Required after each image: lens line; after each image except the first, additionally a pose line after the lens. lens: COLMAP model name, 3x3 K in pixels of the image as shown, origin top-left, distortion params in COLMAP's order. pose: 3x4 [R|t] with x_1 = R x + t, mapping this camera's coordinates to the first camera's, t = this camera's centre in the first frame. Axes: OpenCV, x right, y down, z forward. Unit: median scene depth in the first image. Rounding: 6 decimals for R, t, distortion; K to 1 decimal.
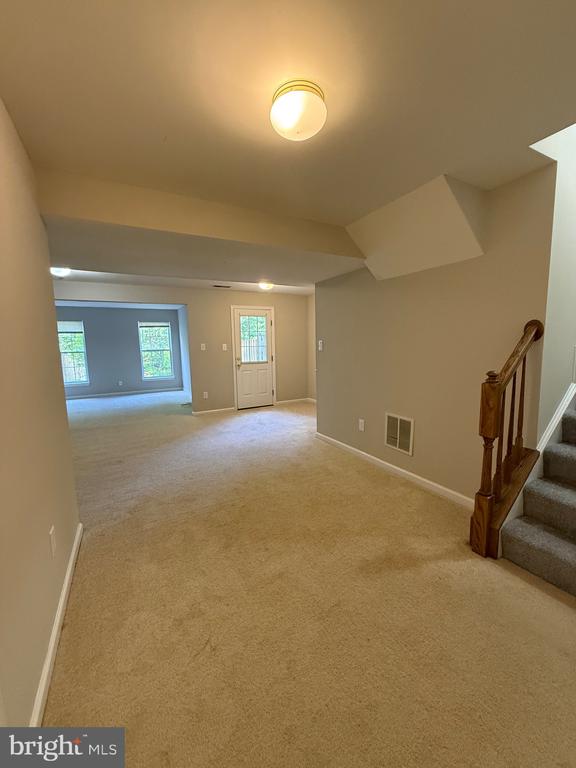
lens RADIAL K [[303.8, 0, 287.2], [0, 303.8, 382.8], [0, 0, 1]] dist [-0.000689, -0.000345]
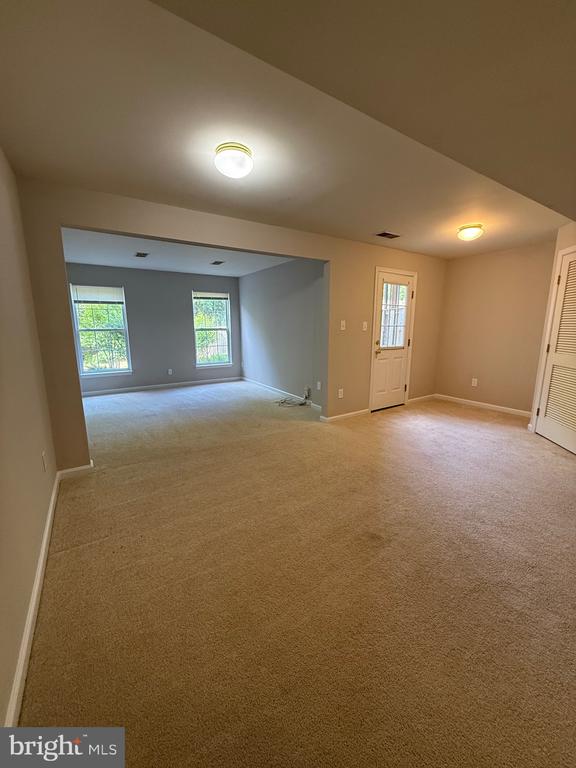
lens RADIAL K [[303.8, 0, 287.9], [0, 303.8, 383.2], [0, 0, 1]] dist [-0.000689, -0.000345]
pose [[0.996644, 0.004060, 0.081753, -0.377674], [-0.008853, 0.998257, 0.058355, -0.020034], [-0.081374, -0.058883, 0.994943, 0.252347]]
